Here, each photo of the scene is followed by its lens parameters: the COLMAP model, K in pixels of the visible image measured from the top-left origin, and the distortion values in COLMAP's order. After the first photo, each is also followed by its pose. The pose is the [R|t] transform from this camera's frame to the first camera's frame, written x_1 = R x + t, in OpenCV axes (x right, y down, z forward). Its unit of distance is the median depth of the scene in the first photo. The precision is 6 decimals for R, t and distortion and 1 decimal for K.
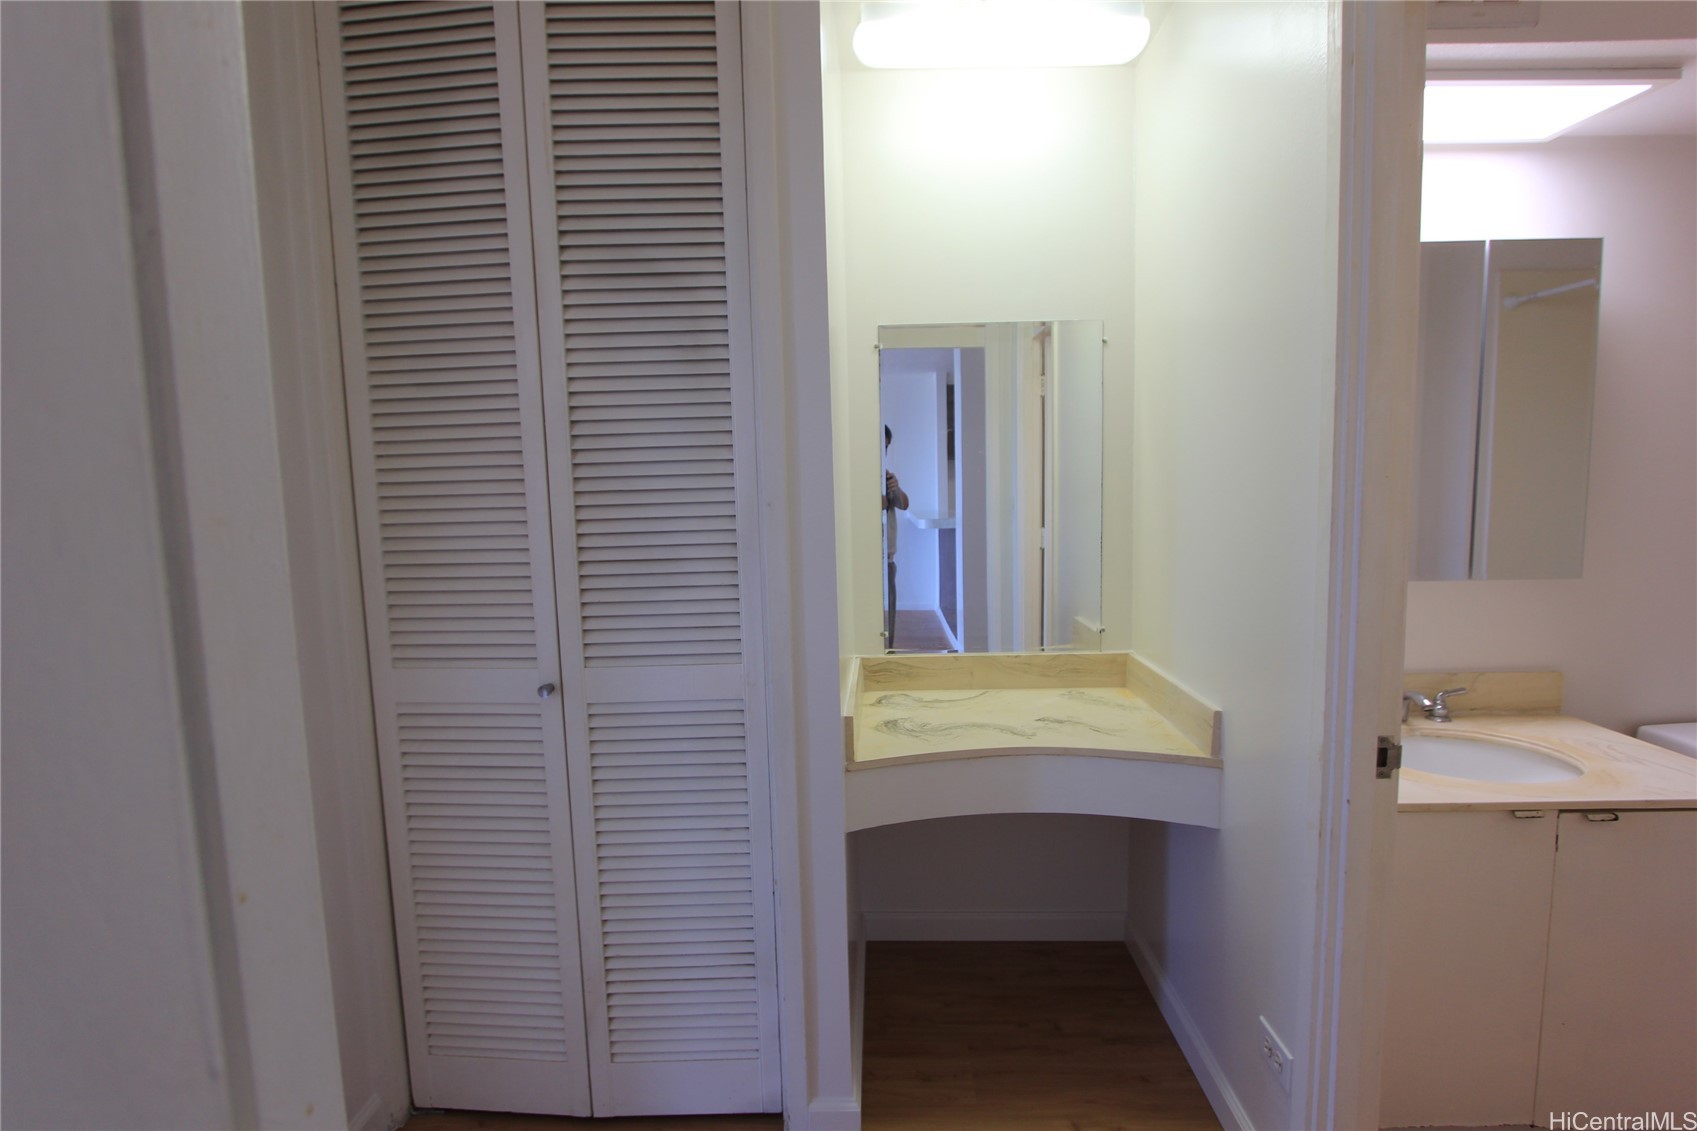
lens RADIAL K [[787.6, 0, 846.6], [0, 787.6, 560.6], [0, 0, 1]] dist [0.000779, 0.000232]
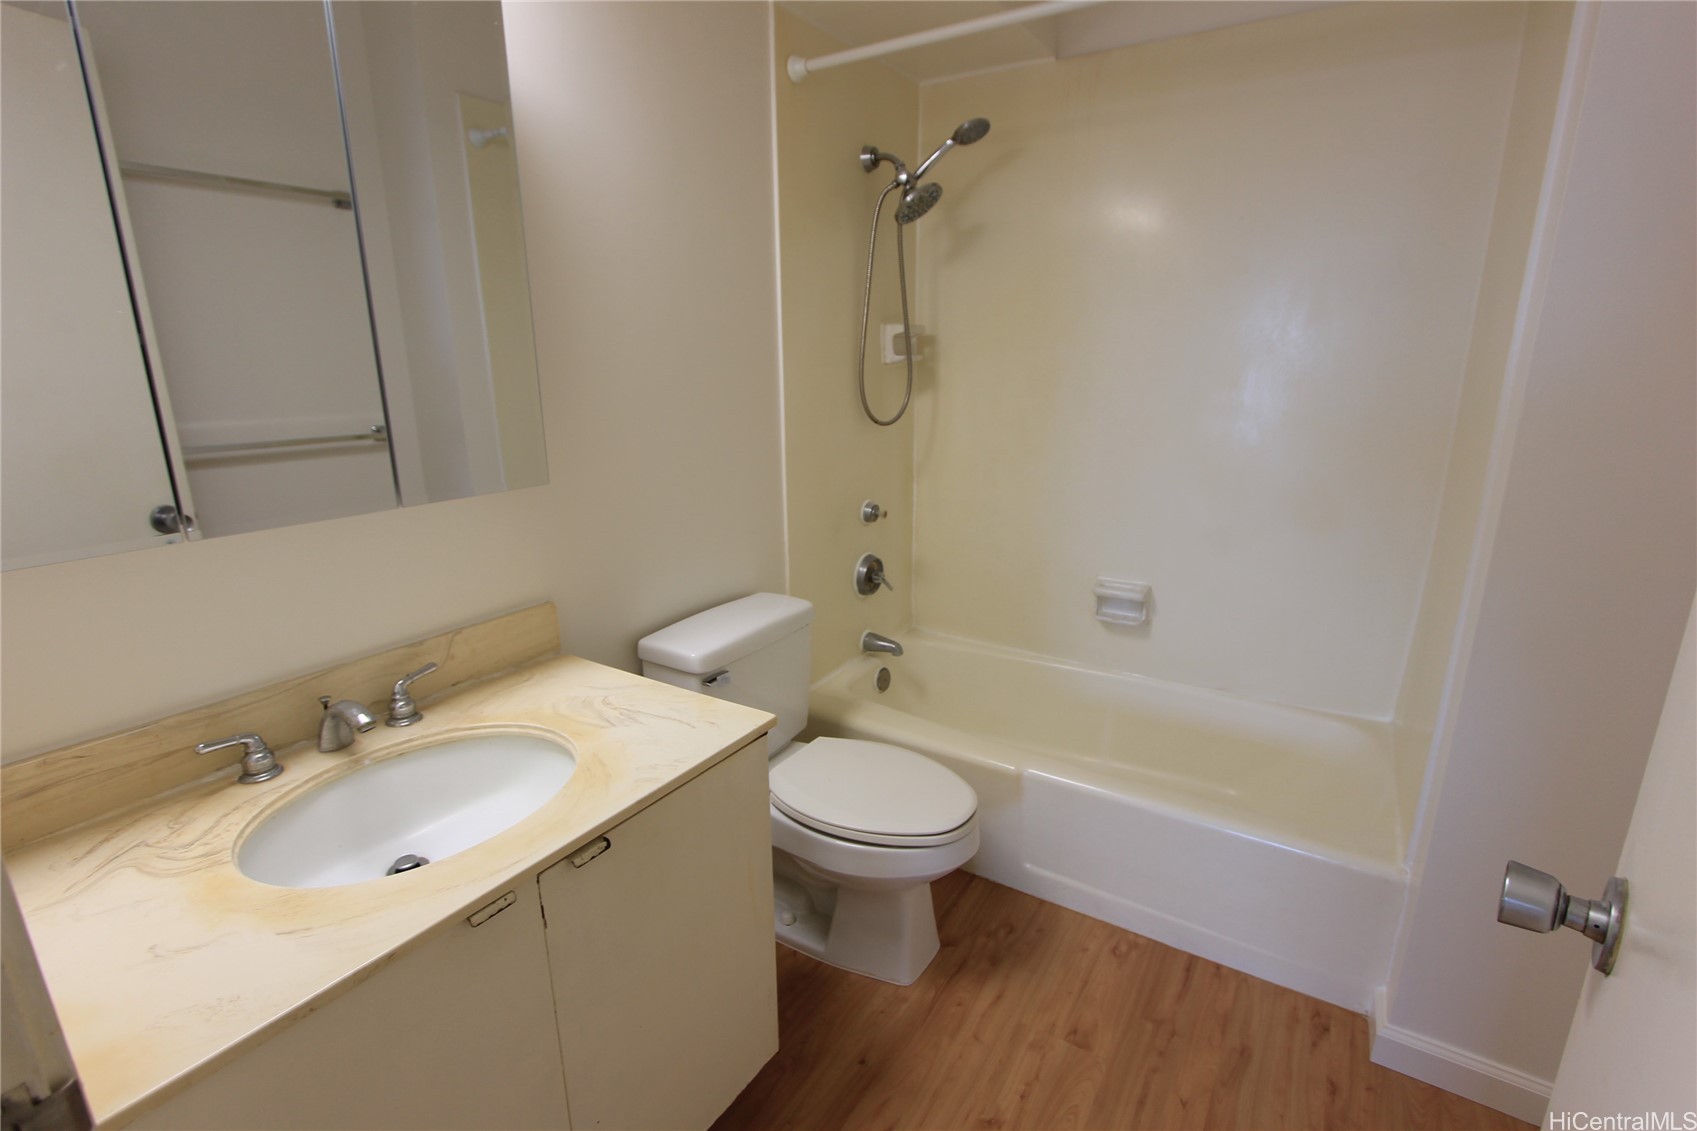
lens RADIAL K [[787.6, 0, 847.5], [0, 787.6, 563.7], [0, 0, 1]] dist [0.000779, 0.000232]
pose [[0.517014, -0.197626, 0.832851, 0.432312], [0.084084, 0.980003, 0.180346, -0.008767], [-0.851837, -0.023212, 0.523293, 0.364569]]
